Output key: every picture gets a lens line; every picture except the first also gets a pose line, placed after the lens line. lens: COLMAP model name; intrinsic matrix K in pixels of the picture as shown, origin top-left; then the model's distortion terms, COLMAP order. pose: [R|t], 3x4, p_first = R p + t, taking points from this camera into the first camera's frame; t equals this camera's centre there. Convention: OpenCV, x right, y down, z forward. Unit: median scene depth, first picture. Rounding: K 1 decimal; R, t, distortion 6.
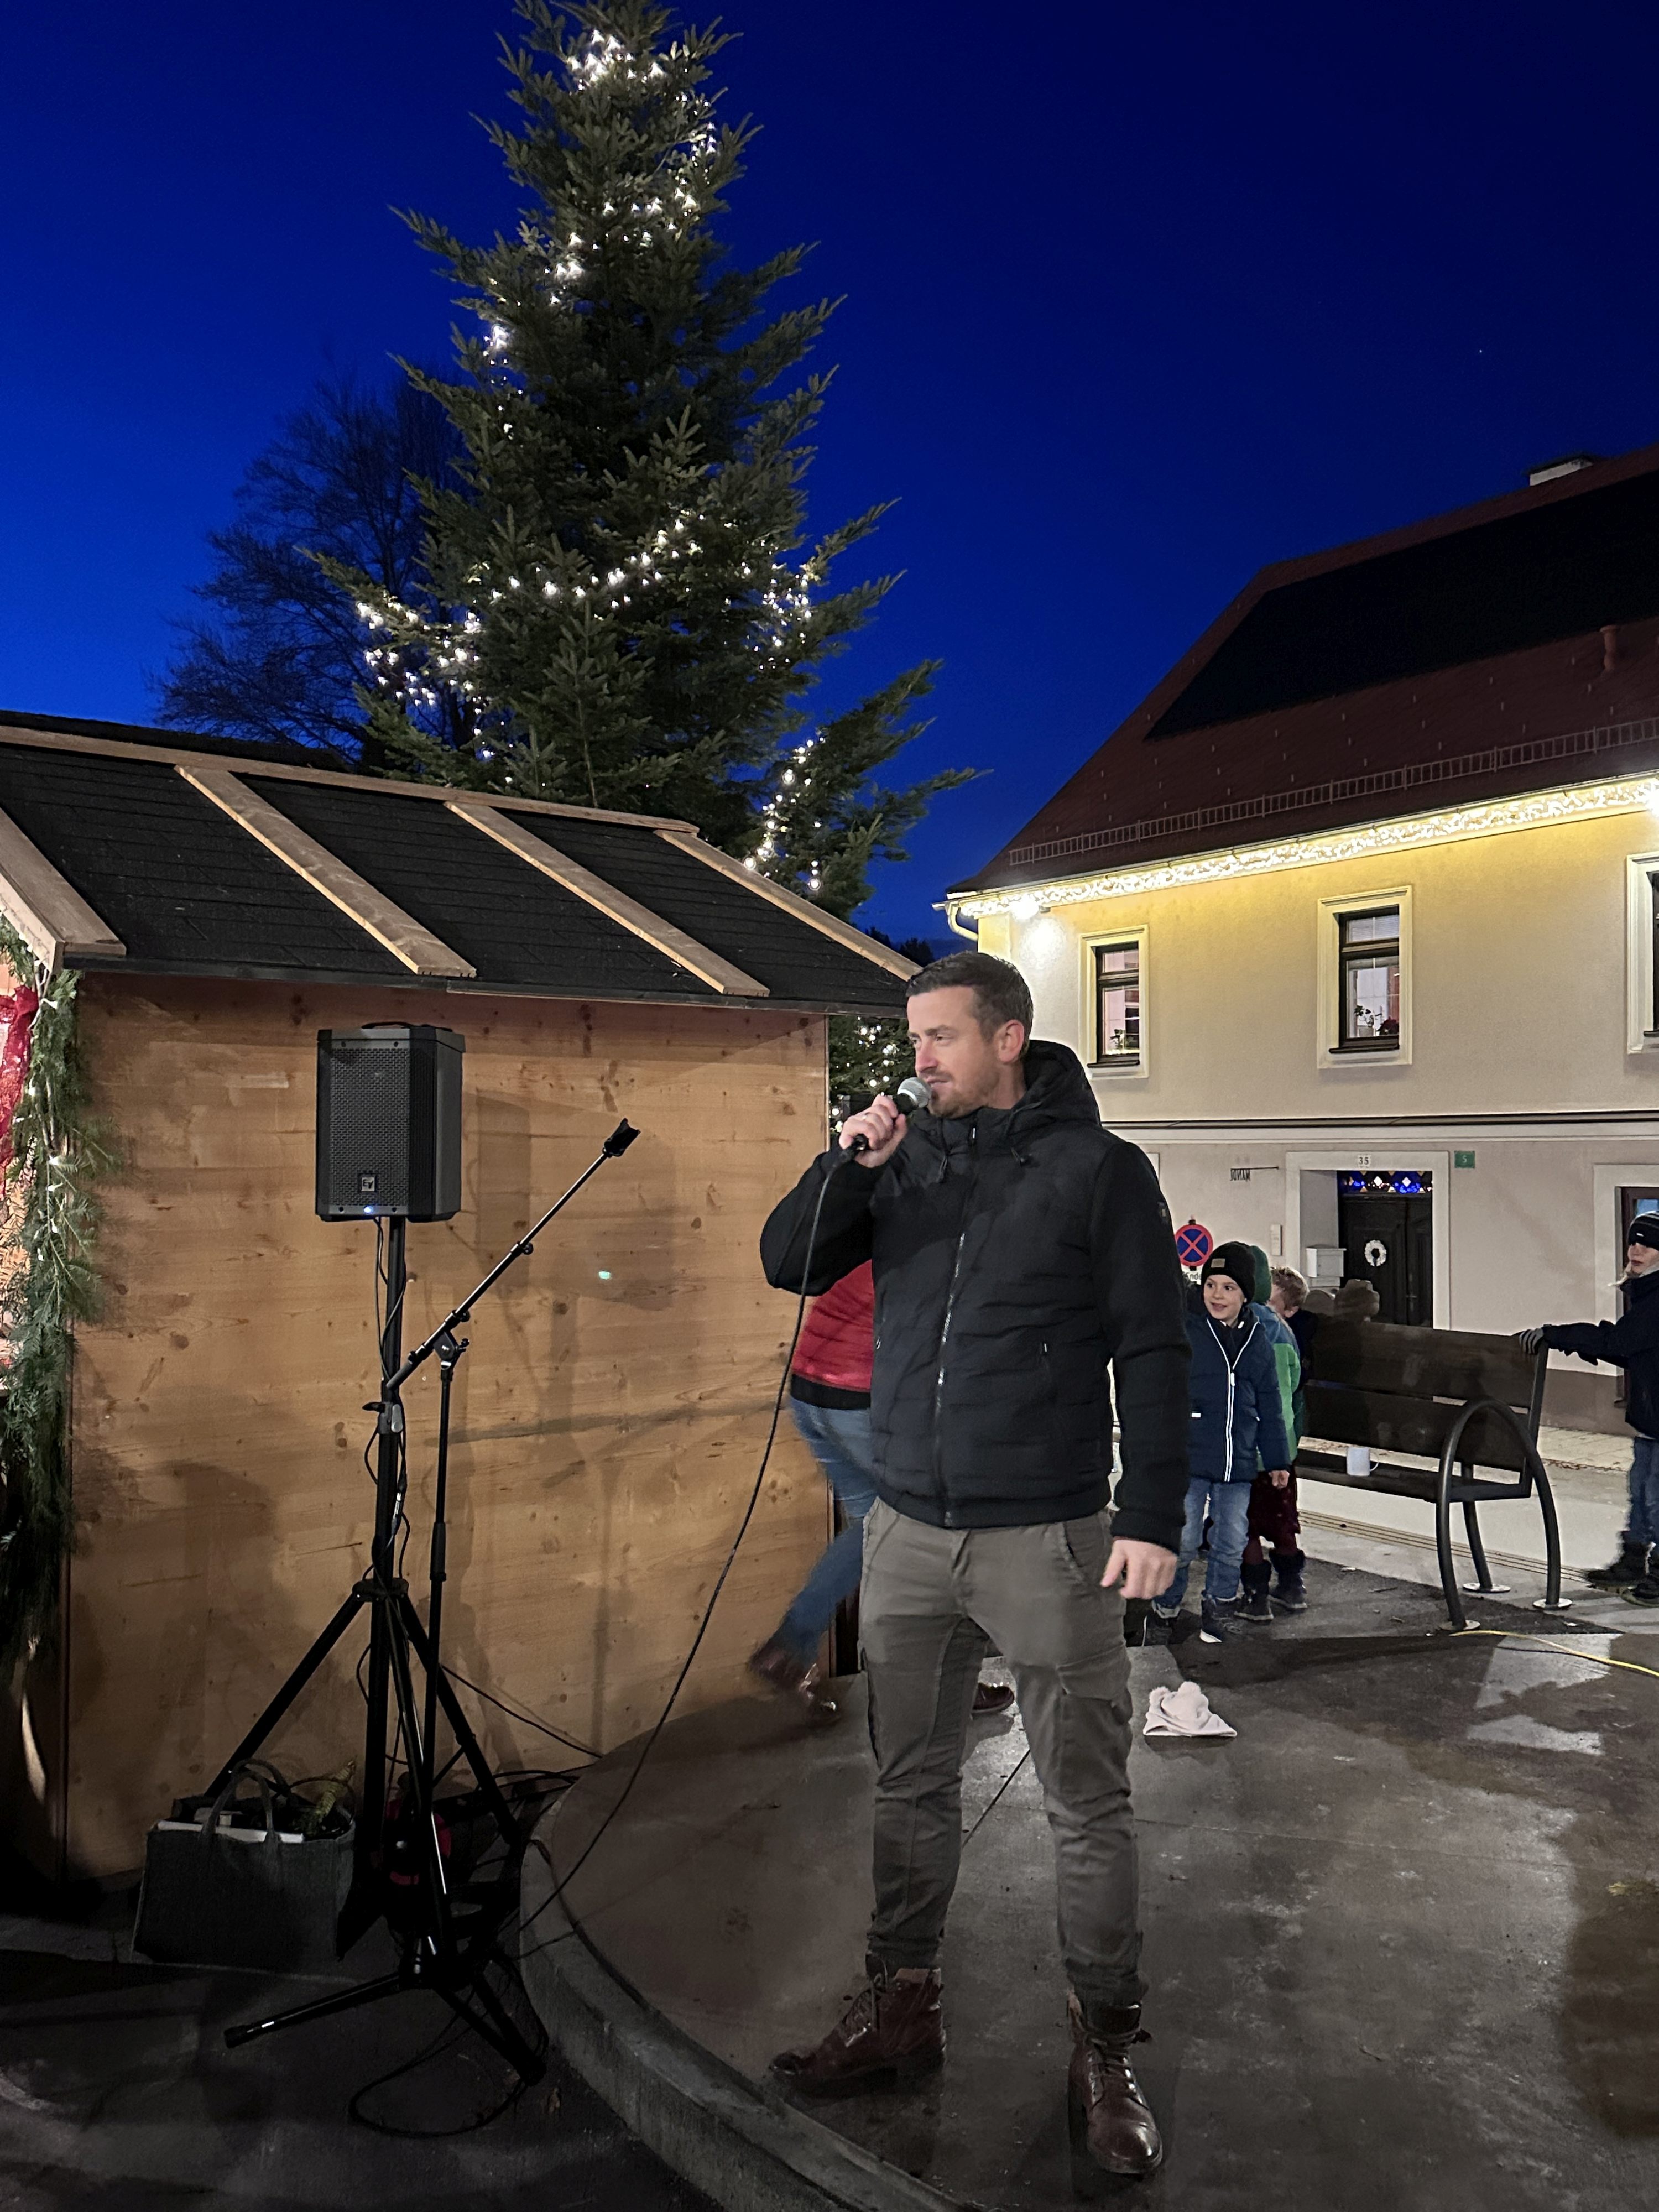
lens RADIAL K [[1926.0, 0, 828.3], [0, 1926.0, 1091.6], [0, 0, 1]] dist [0.193371, -0.382576]
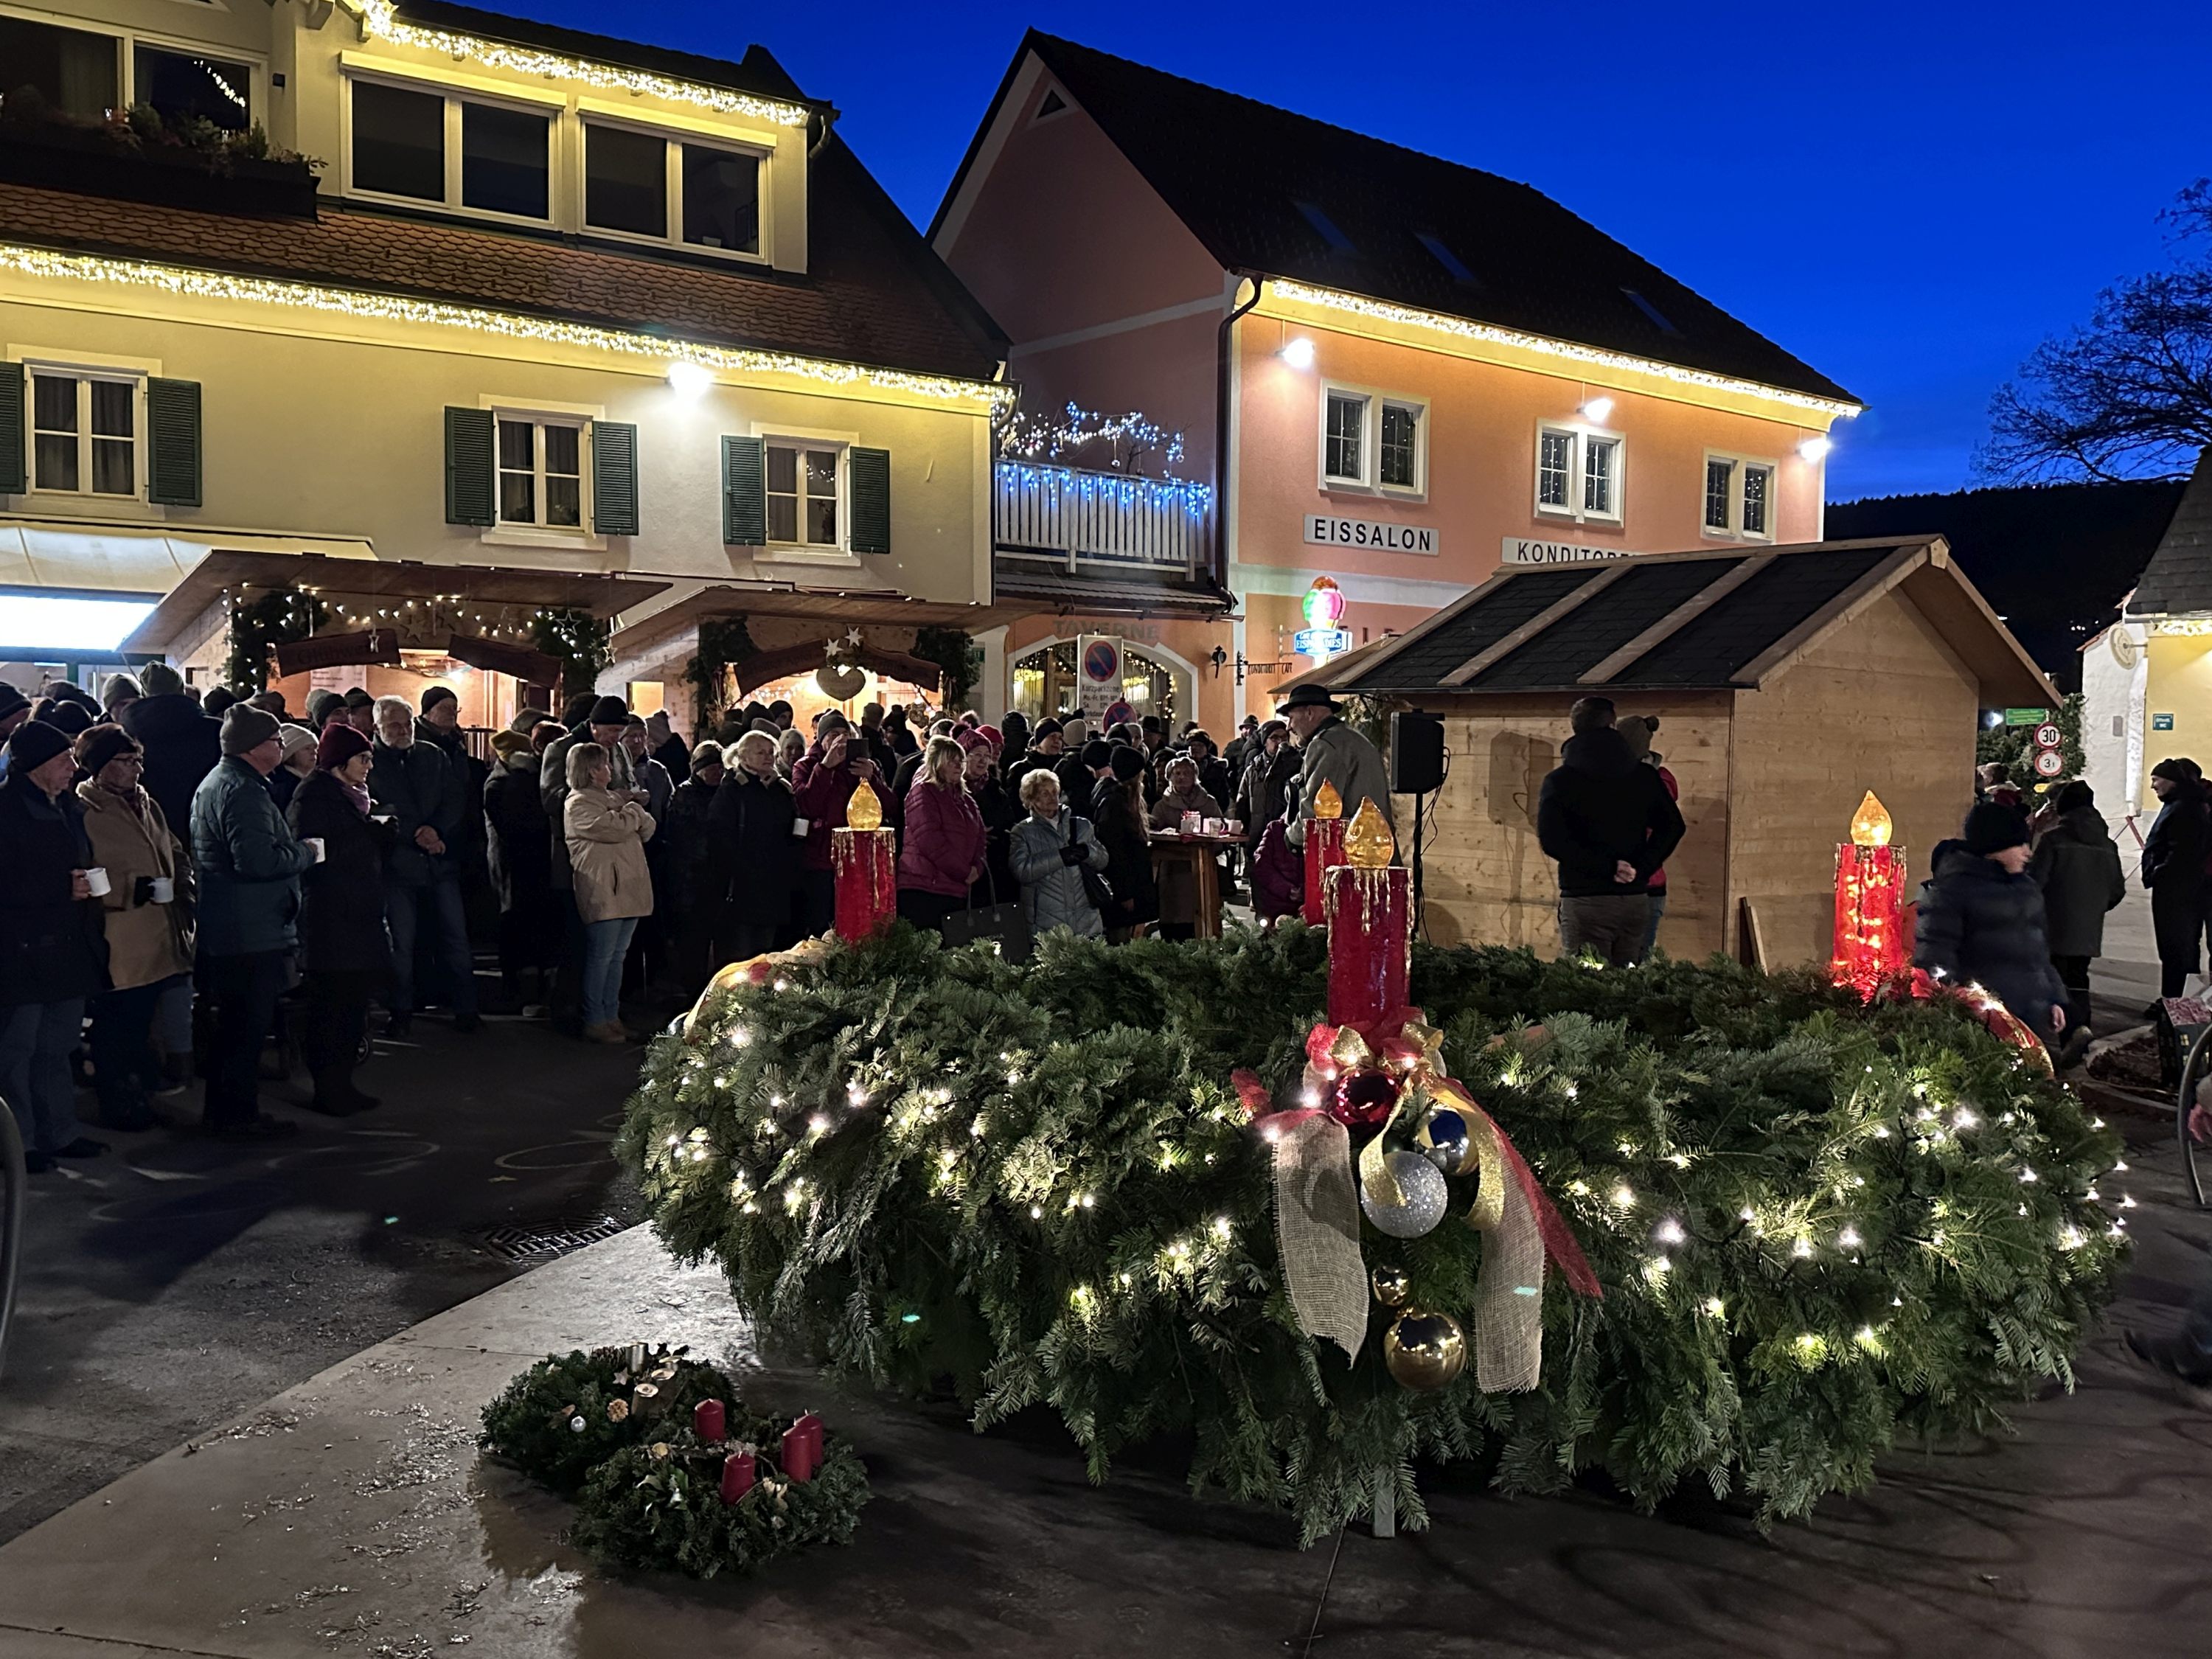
lens RADIAL K [[1890.7, 0, 1110.1], [0, 1890.7, 806.9], [0, 0, 1]] dist [0.191295, -0.363731]
pose [[0.073051, 0.038256, -0.996594, 0.758066], [0.020746, 0.998990, 0.039868, -0.005948], [0.997112, -0.023588, 0.072183, 0.172022]]
